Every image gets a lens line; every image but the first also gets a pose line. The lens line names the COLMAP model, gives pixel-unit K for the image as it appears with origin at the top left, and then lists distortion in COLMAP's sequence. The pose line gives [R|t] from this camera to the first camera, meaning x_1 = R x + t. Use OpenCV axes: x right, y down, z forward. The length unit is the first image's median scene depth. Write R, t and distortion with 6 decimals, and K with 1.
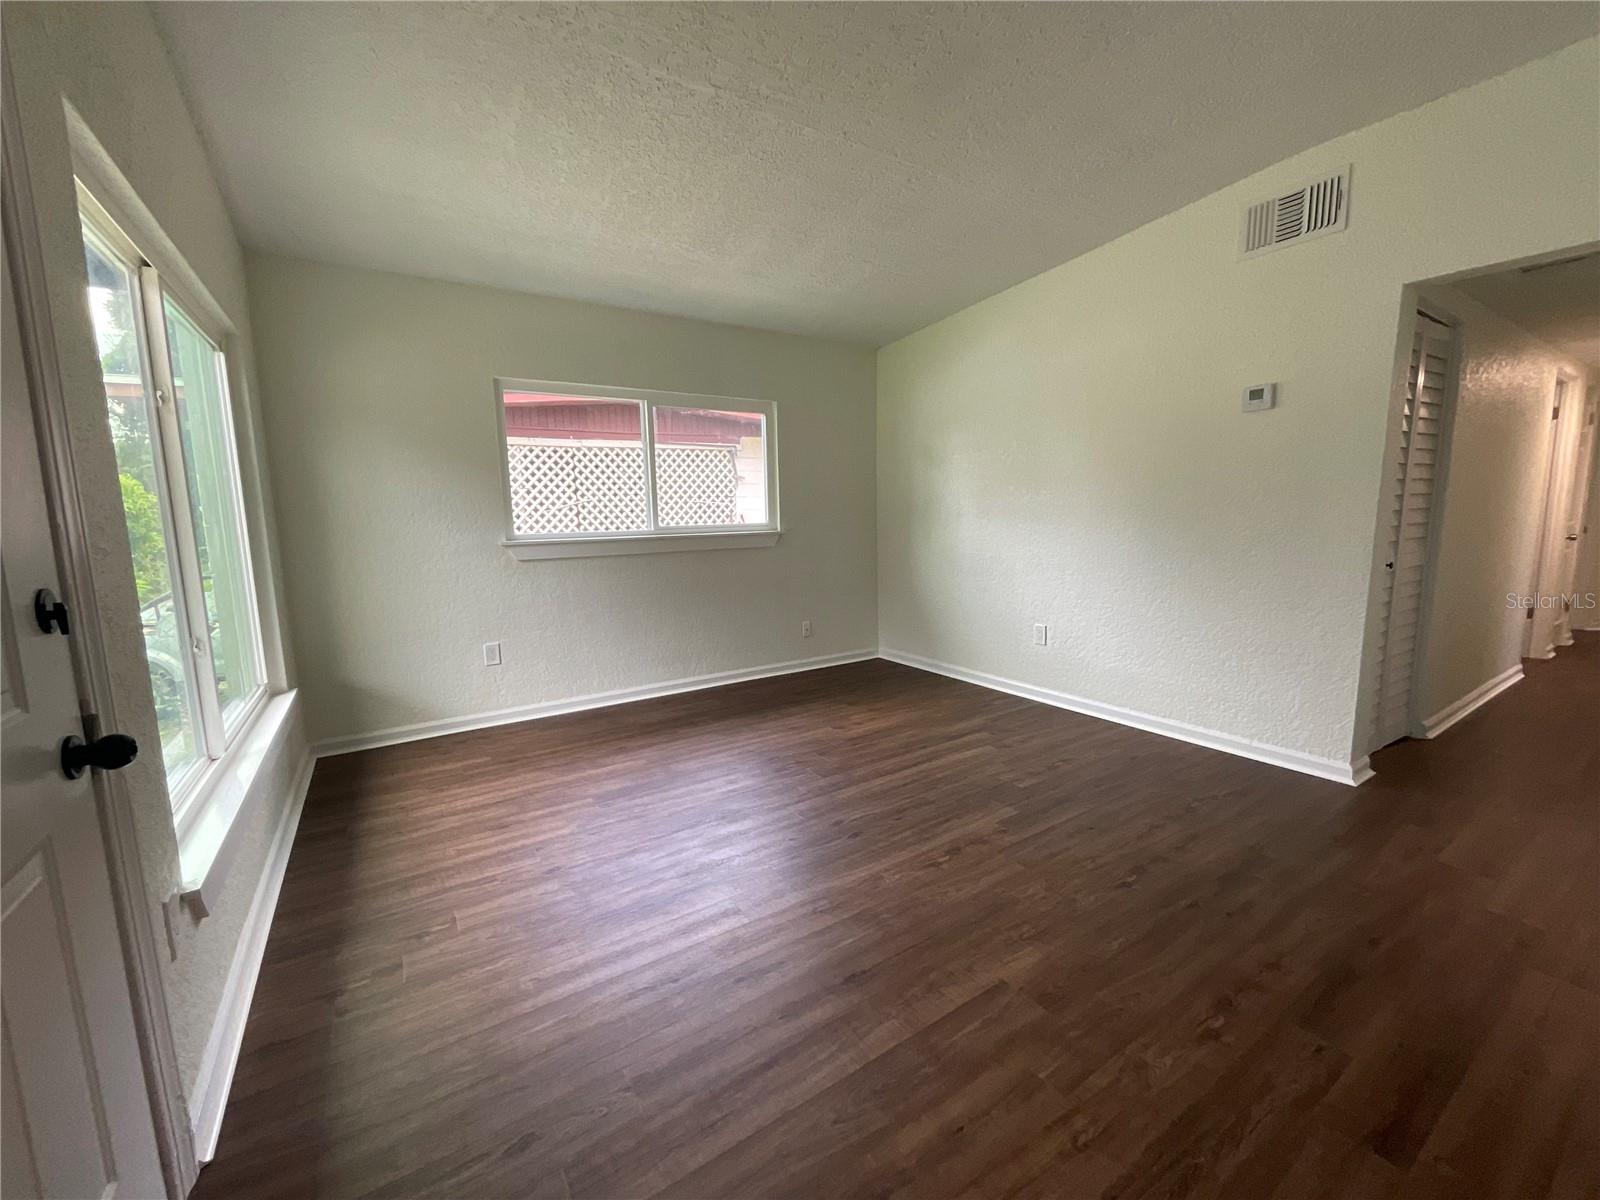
lens RADIAL K [[645.1, 0, 799.9], [0, 645.1, 597.0], [0, 0, 1]] dist [0.001526, 0.000265]
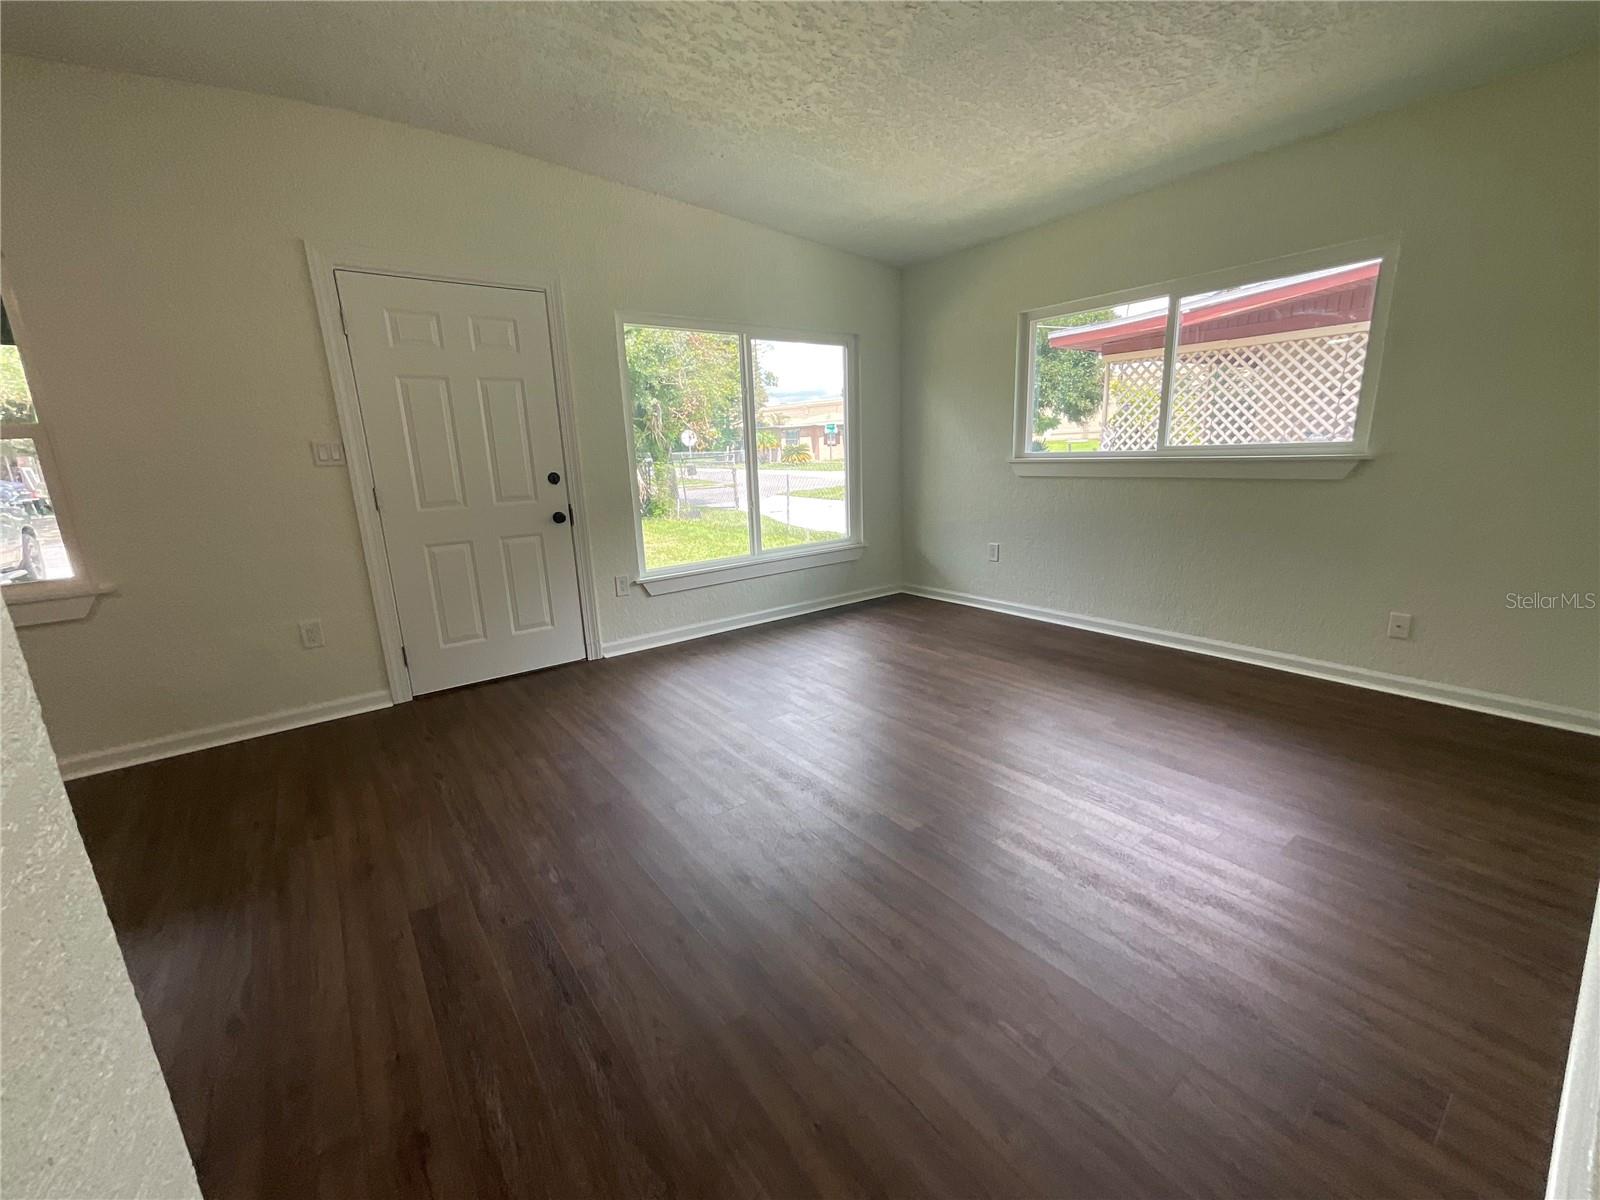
lens RADIAL K [[645.1, 0, 799.9], [0, 645.1, 597.0], [0, 0, 1]] dist [0.001526, 0.000265]
pose [[0.077100, 0.242568, -0.967066, 0.716038], [-0.093007, 0.967473, 0.235255, -0.084453], [0.992676, 0.071806, 0.097153, 0.534408]]
